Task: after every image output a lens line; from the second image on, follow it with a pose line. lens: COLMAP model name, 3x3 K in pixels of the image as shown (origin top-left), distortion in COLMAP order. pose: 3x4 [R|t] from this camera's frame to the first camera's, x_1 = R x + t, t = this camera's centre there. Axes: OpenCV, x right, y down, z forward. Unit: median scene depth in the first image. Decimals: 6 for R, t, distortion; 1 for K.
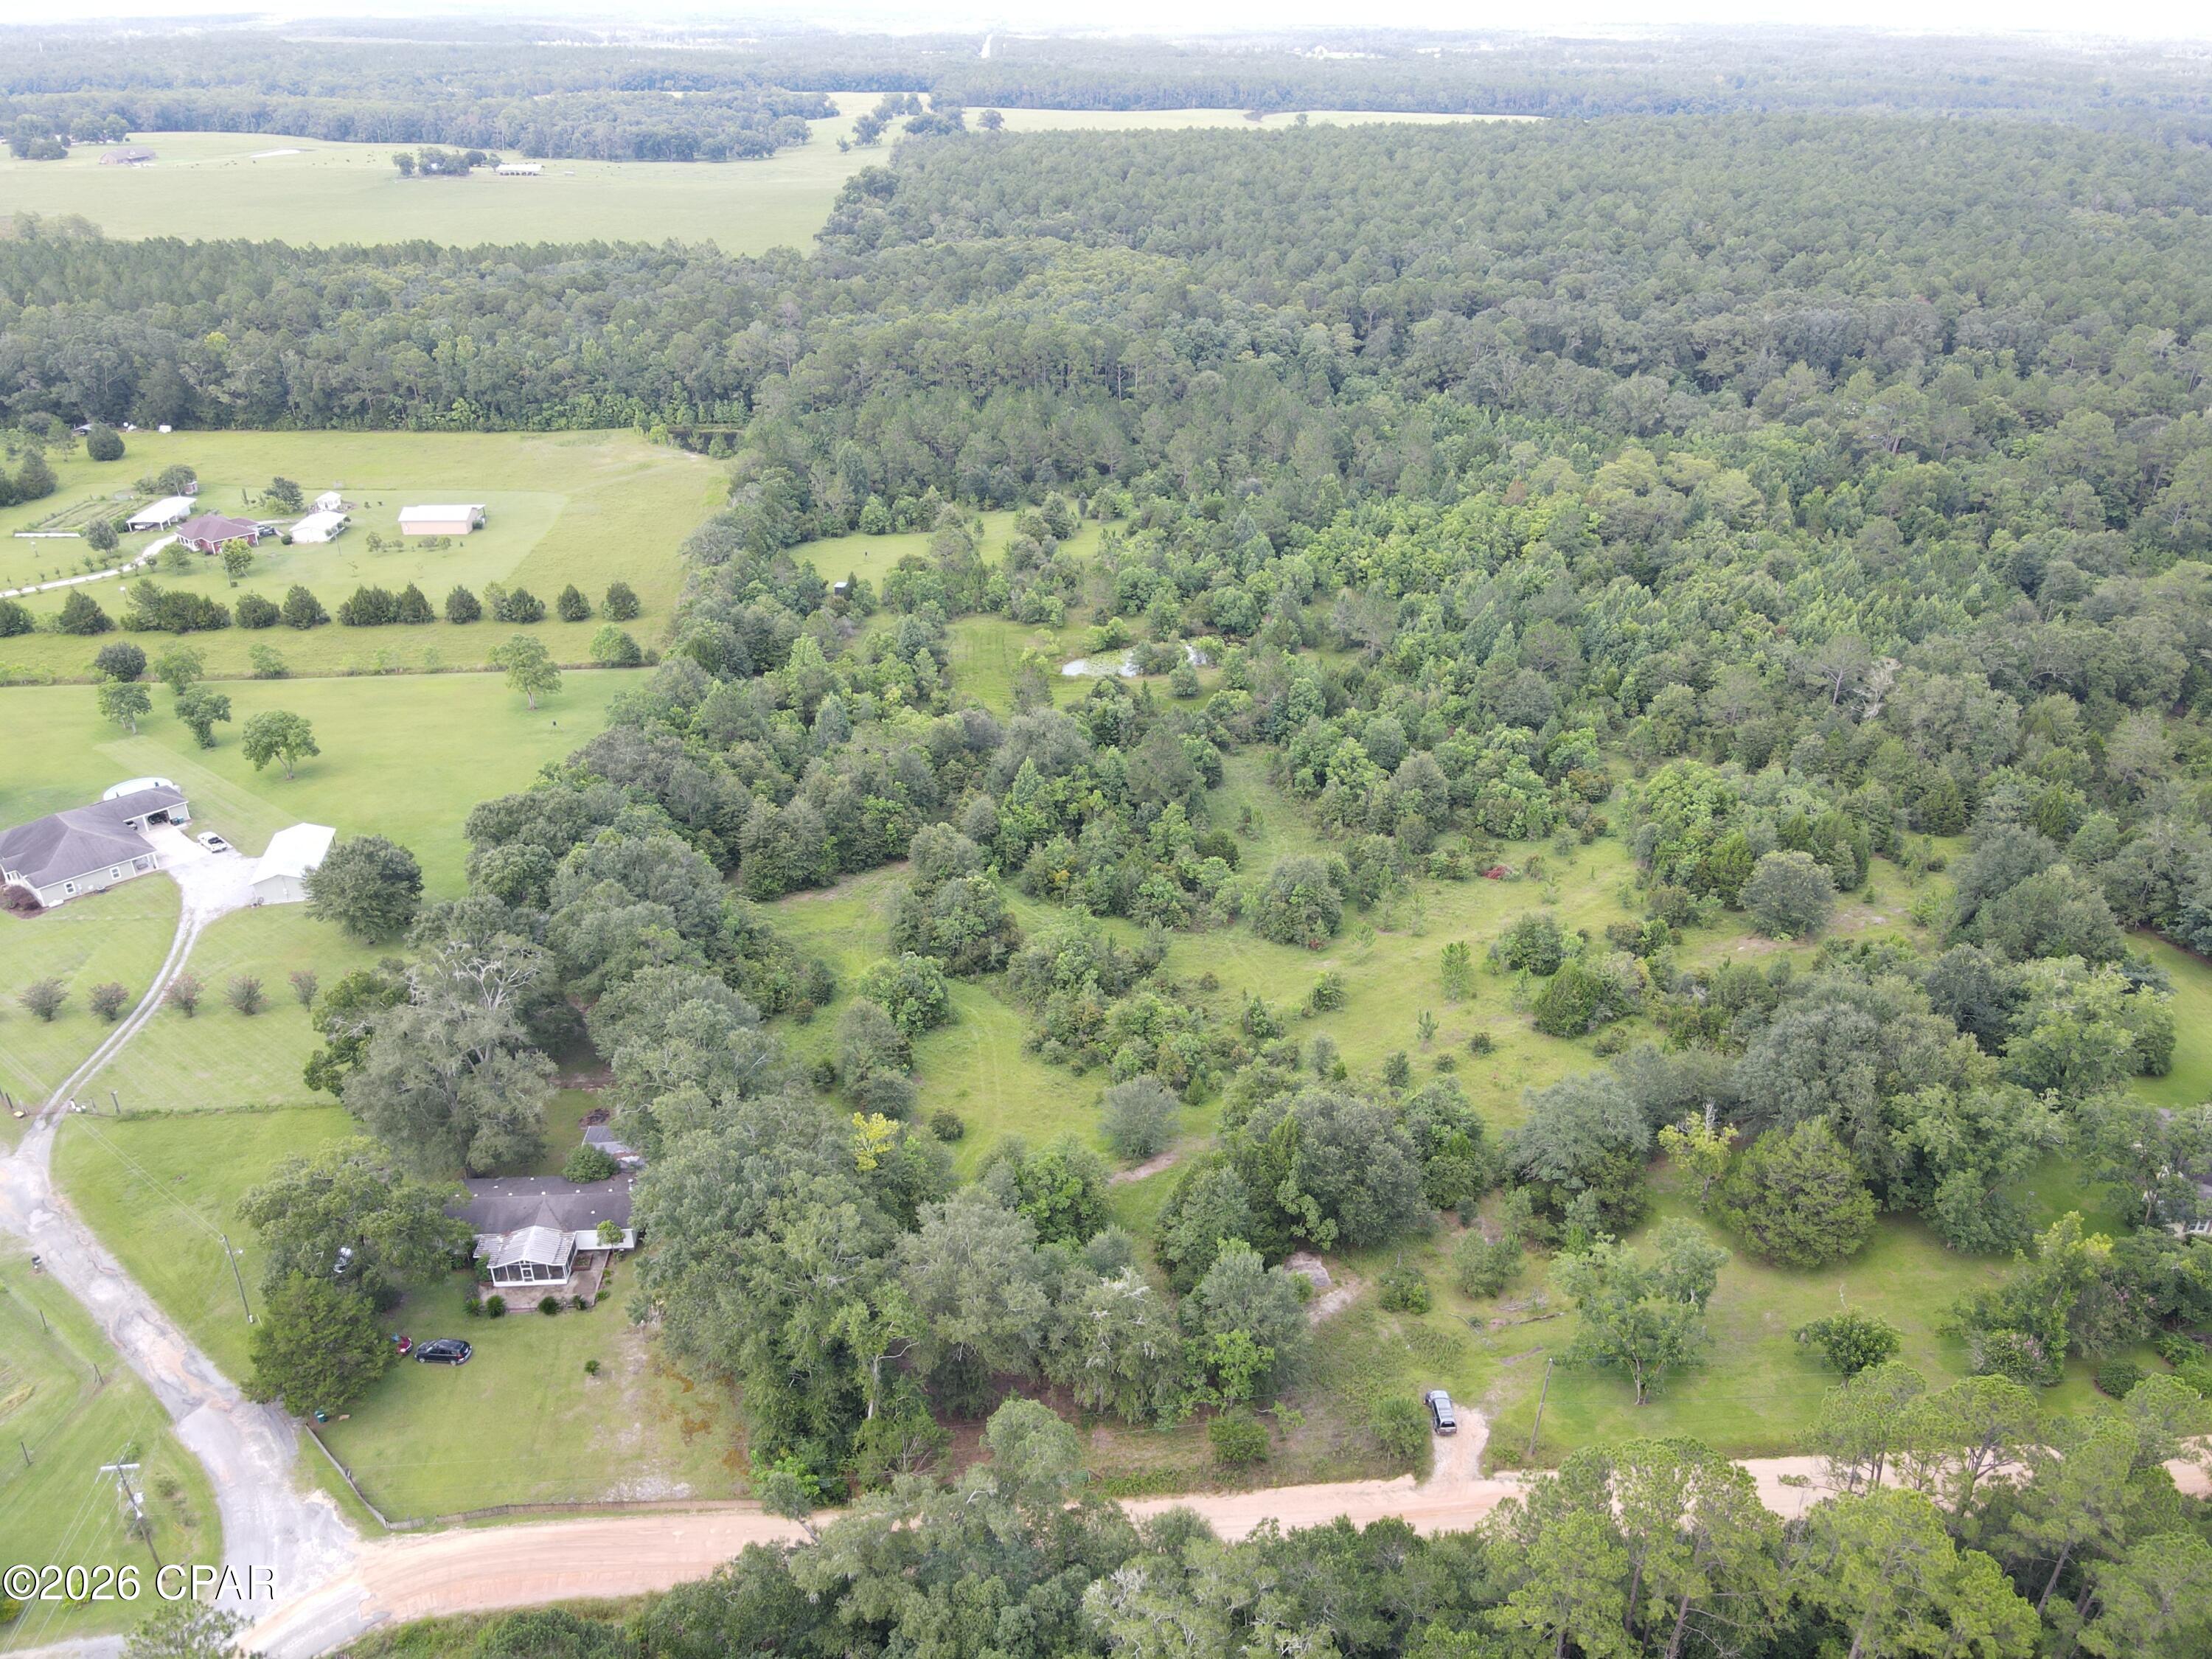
lens RADIAL K [[1569.8, 0, 1106.0], [0, 1569.8, 829.5], [0, 0, 1]] dist [-0.012897, 0.045575]
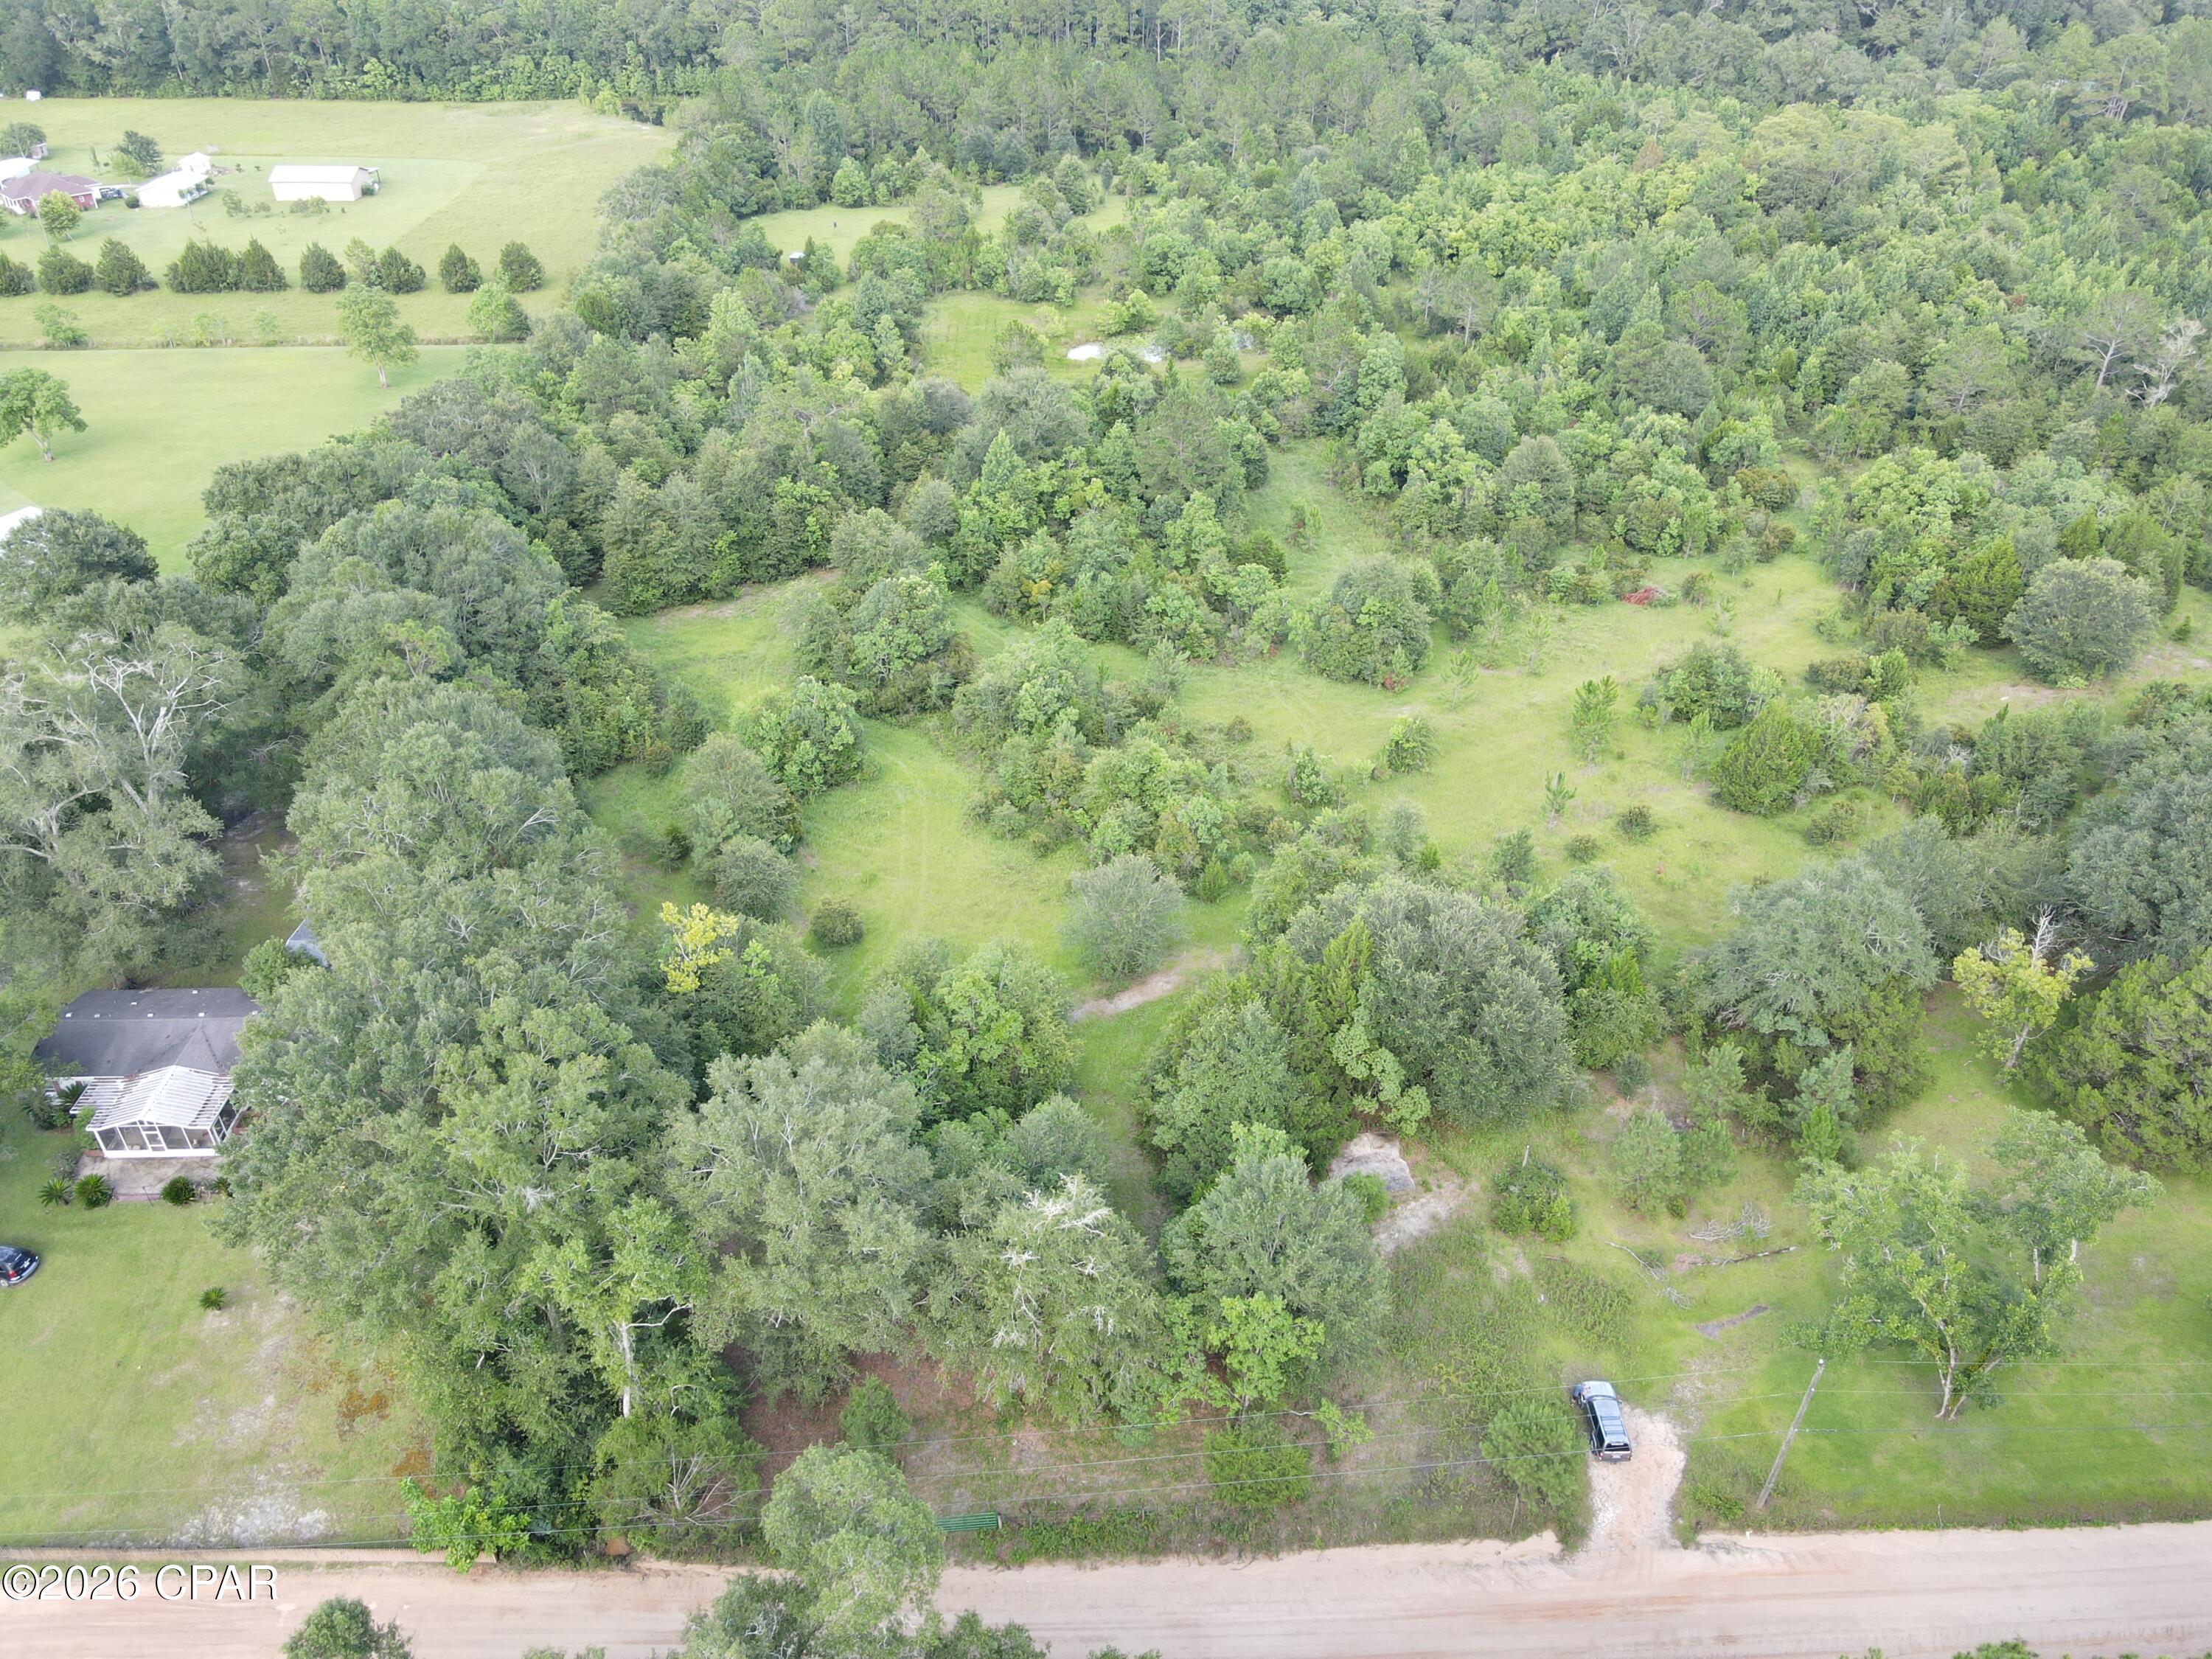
lens RADIAL K [[1569.8, 0, 1106.0], [0, 1569.8, 829.5], [0, 0, 1]] dist [-0.012897, 0.045575]
pose [[0.999452, 0.019416, -0.026796, 0.021496], [-0.015916, 0.992013, 0.125124, 0.044986], [0.029012, -0.124629, 0.991779, 0.246555]]
